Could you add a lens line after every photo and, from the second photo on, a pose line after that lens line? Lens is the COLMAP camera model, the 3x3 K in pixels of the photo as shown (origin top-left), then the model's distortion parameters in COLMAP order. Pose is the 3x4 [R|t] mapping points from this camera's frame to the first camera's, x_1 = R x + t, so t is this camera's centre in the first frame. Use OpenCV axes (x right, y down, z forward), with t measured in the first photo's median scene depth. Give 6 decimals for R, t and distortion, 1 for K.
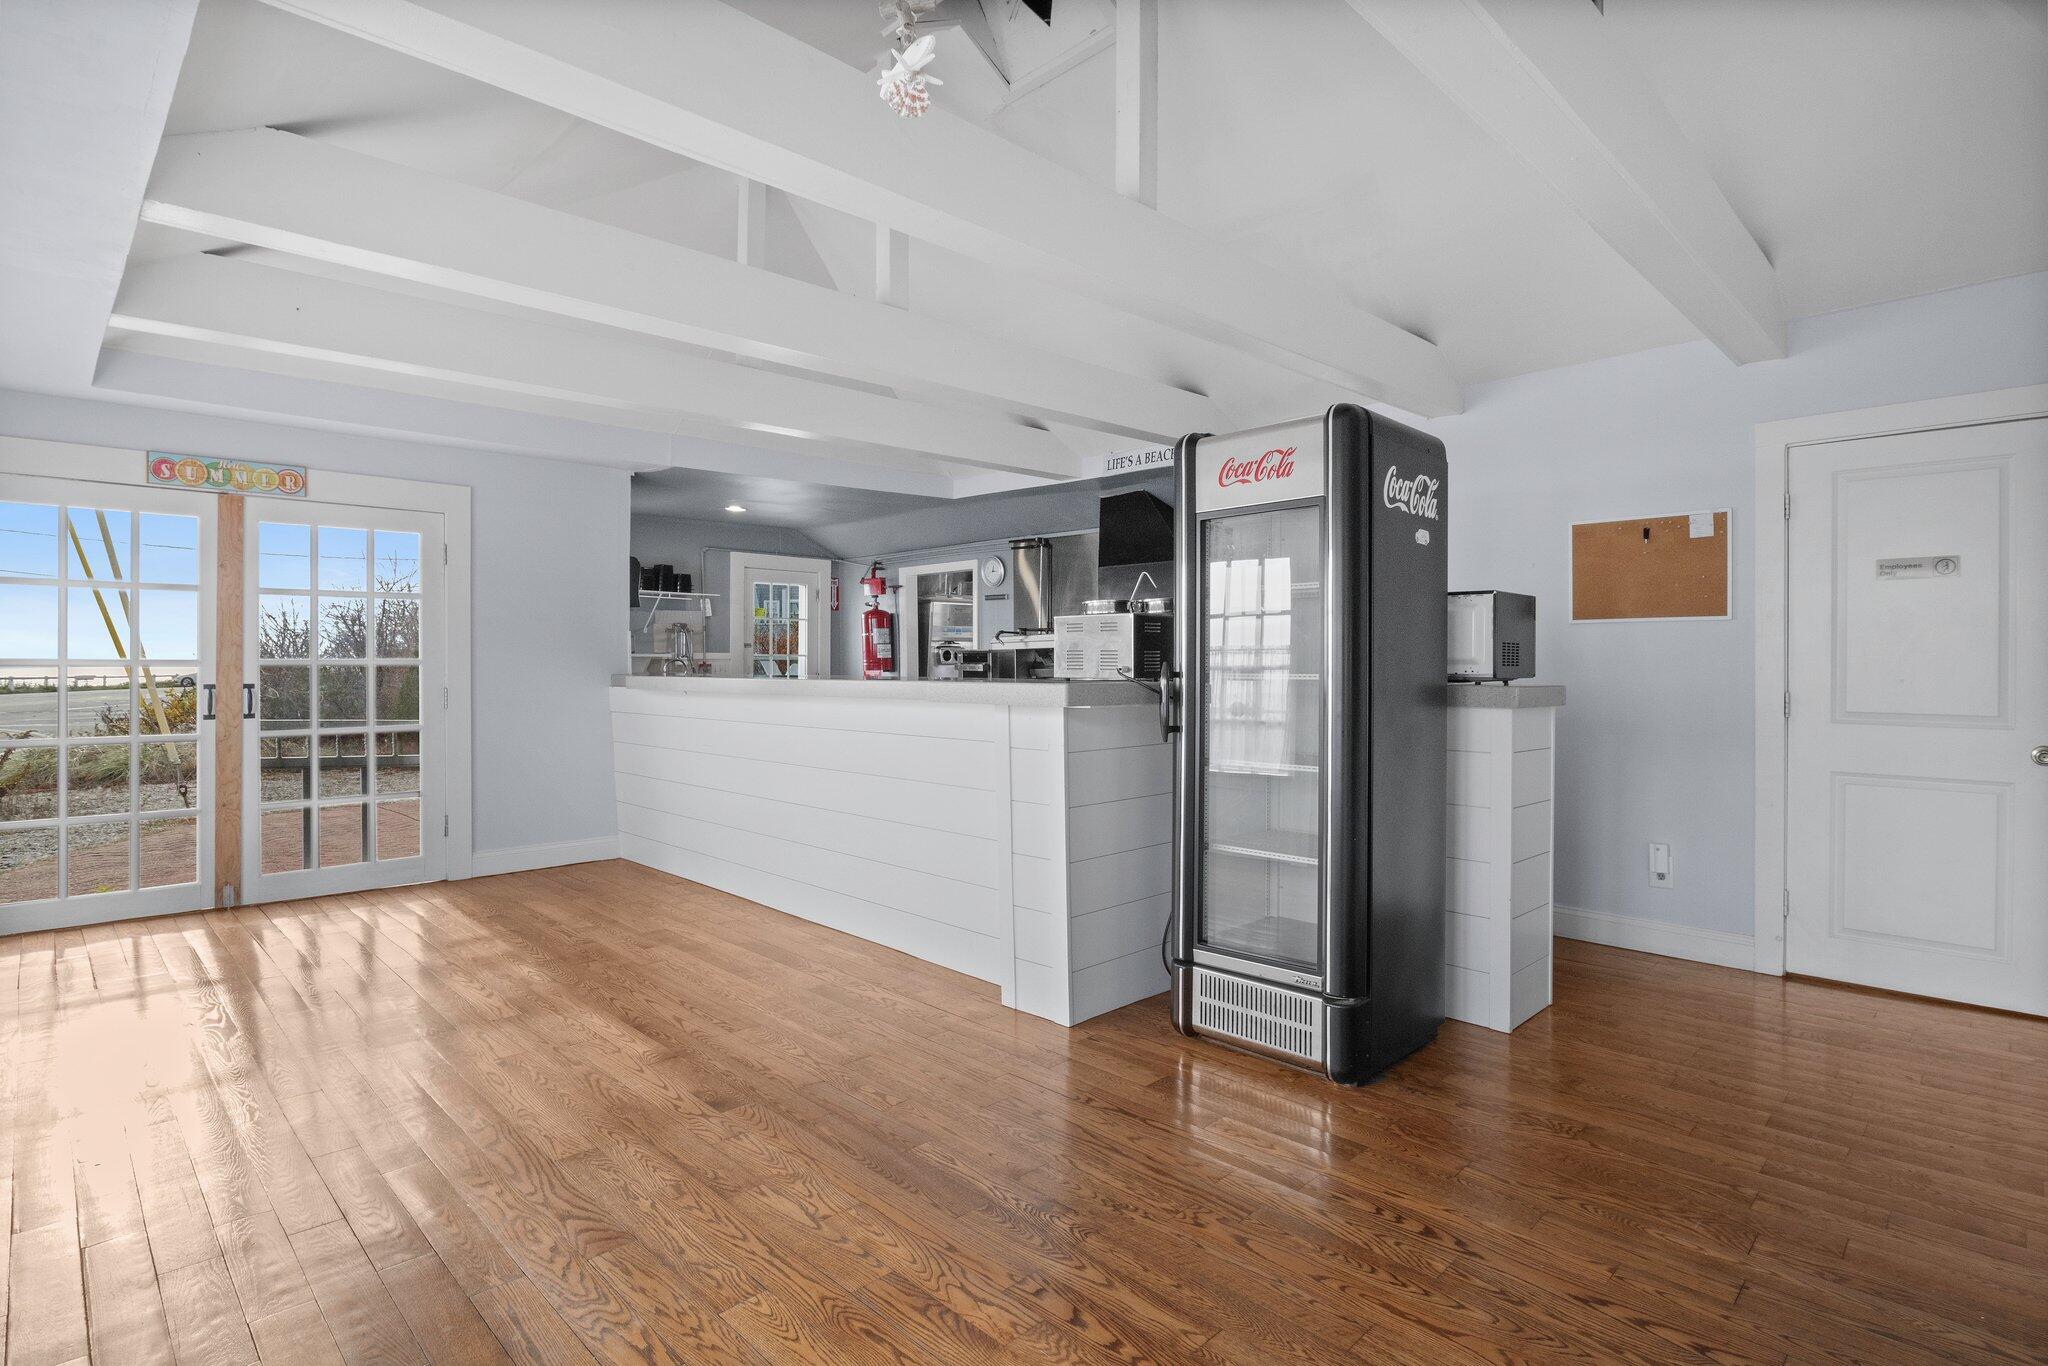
lens RADIAL K [[1020.6, 0, 1026.7], [0, 1020.6, 666.0], [0, 0, 1]] dist [-0.023892, -0.000177]
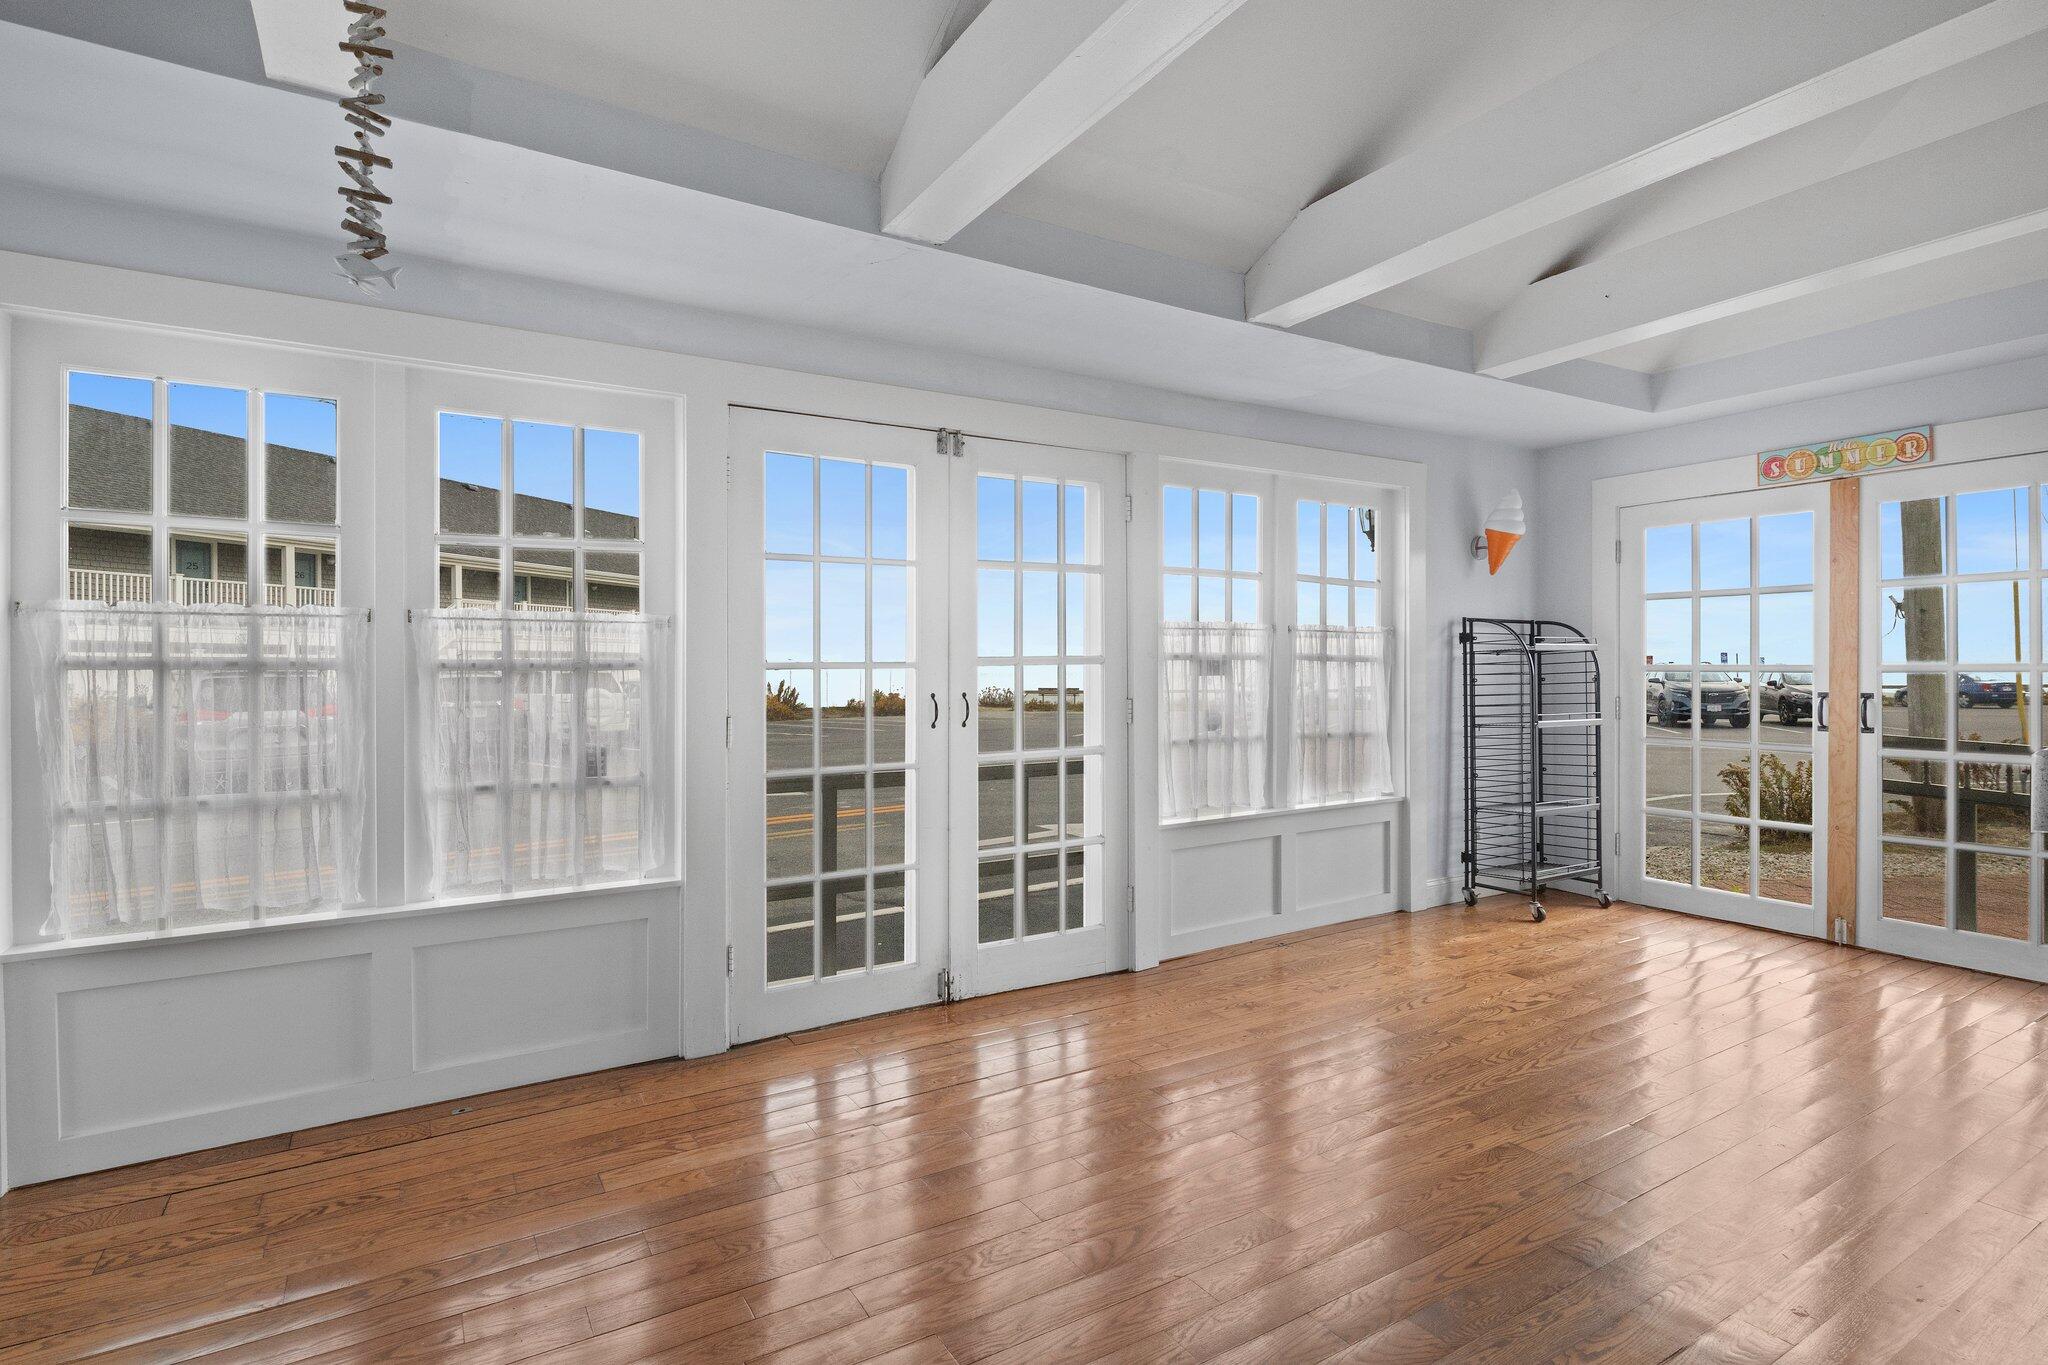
lens RADIAL K [[1021.8, 0, 1019.7], [0, 1021.8, 665.4], [0, 0, 1]] dist [-0.009072, -0.000103]
pose [[-0.232331, -0.003859, -0.972629, 0.245404], [0.000031, 0.999992, -0.003975, -0.002566], [0.972637, -0.000953, -0.232329, 0.497385]]
